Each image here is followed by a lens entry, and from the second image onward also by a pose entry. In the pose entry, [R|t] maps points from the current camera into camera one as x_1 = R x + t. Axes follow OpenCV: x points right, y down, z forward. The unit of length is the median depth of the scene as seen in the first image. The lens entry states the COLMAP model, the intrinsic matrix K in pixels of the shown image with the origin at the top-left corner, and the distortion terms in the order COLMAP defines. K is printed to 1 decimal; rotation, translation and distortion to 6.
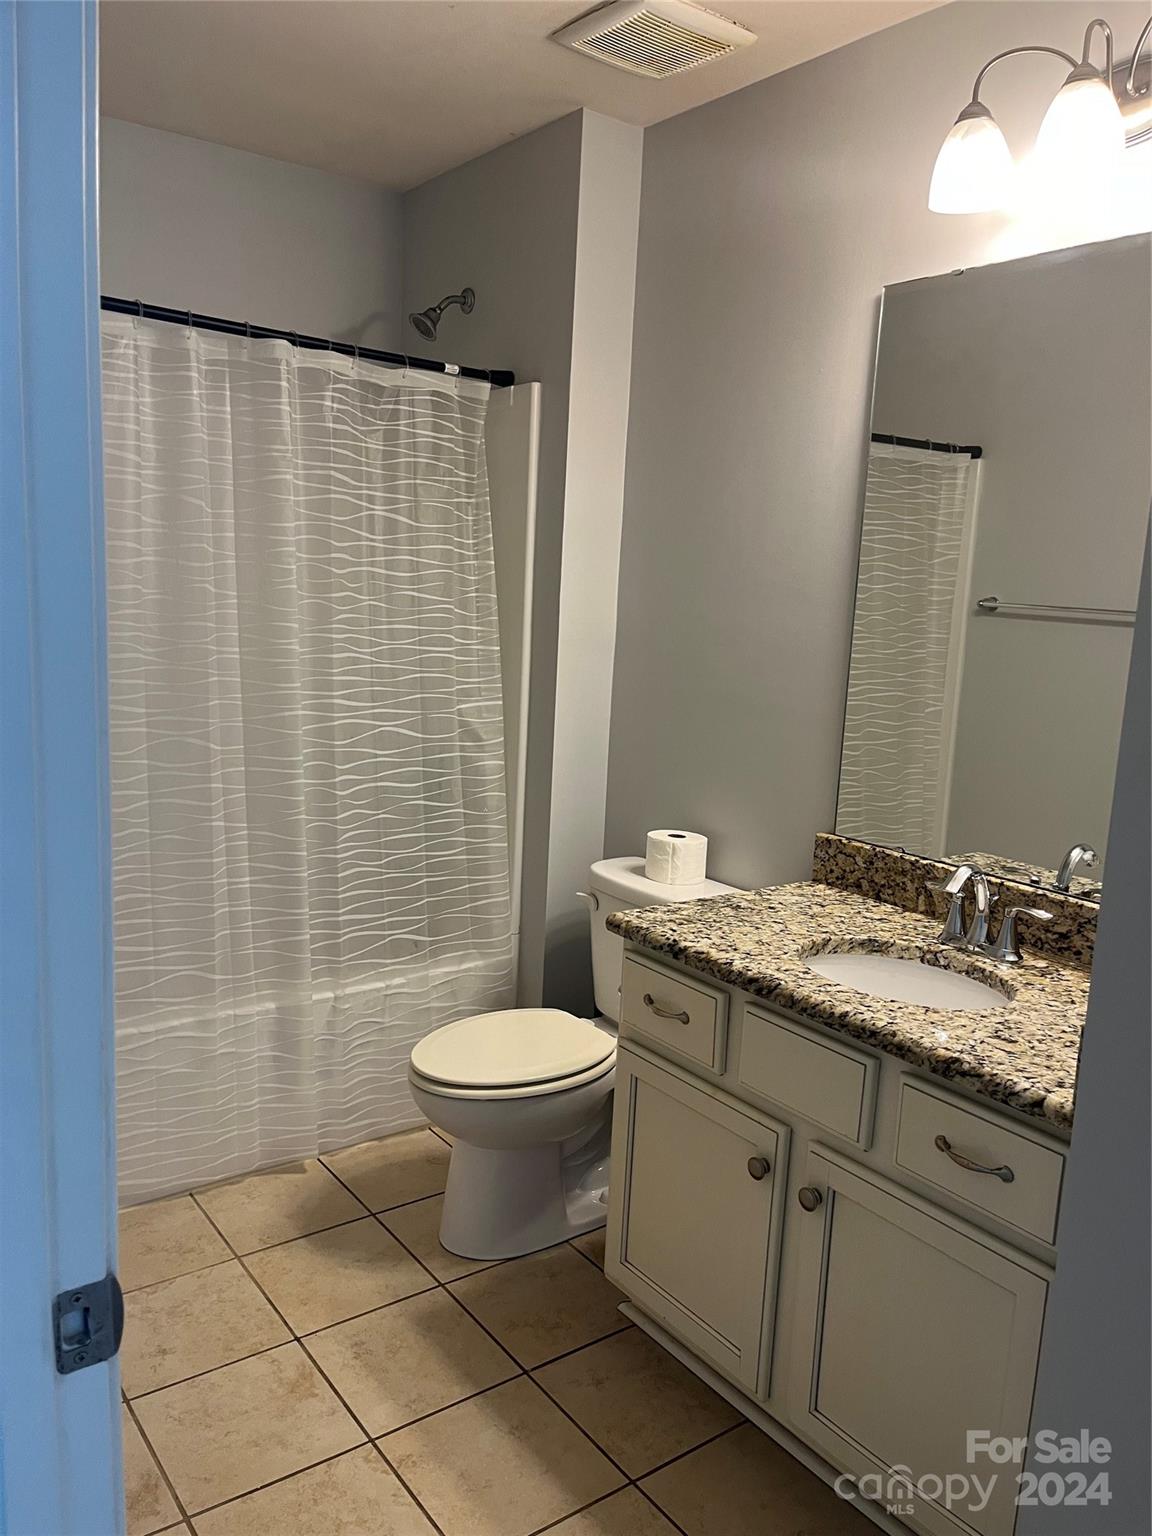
lens RADIAL K [[1161.8, 0, 575.7], [0, 1161.8, 765.4], [0, 0, 1]] dist [0.007892, -0.058706]
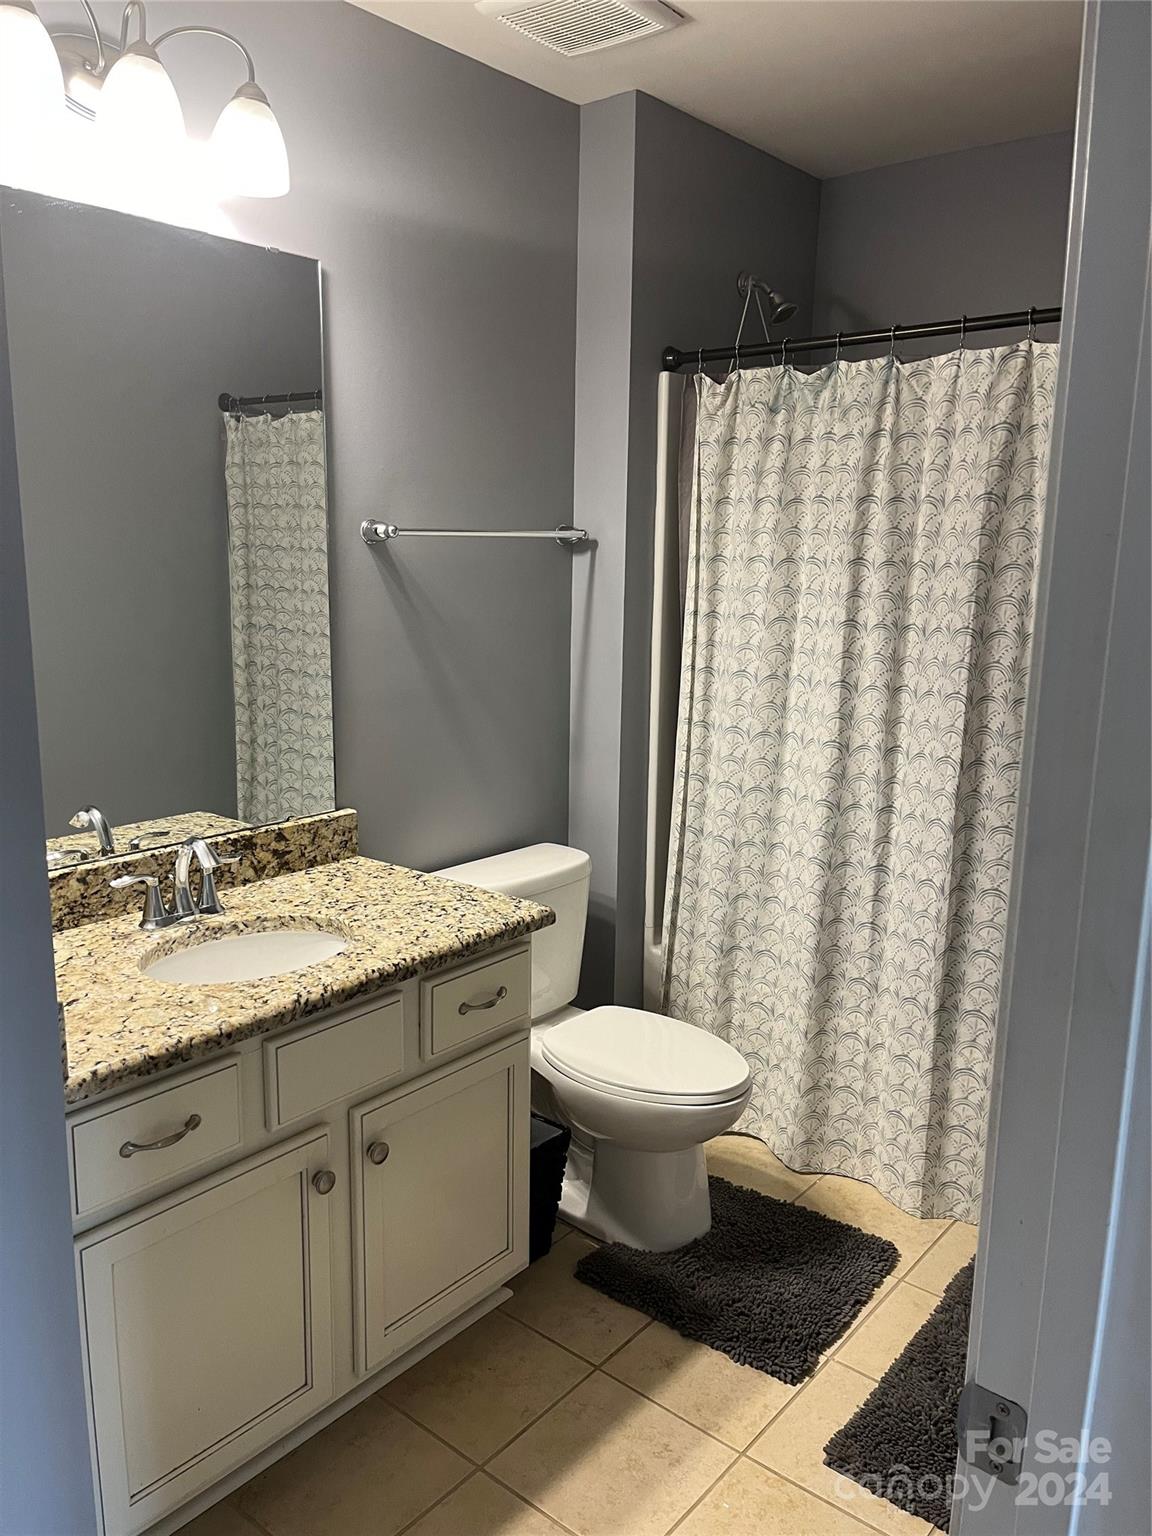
lens RADIAL K [[1161.8, 0, 575.8], [0, 1161.8, 769.1], [0, 0, 1]] dist [0.007892, -0.058706]
pose [[-0.245325, -0.215427, 0.945202, -0.777774], [0.145799, 0.955709, 0.255663, -0.214115], [-0.958415, 0.200530, -0.203050, 0.957254]]
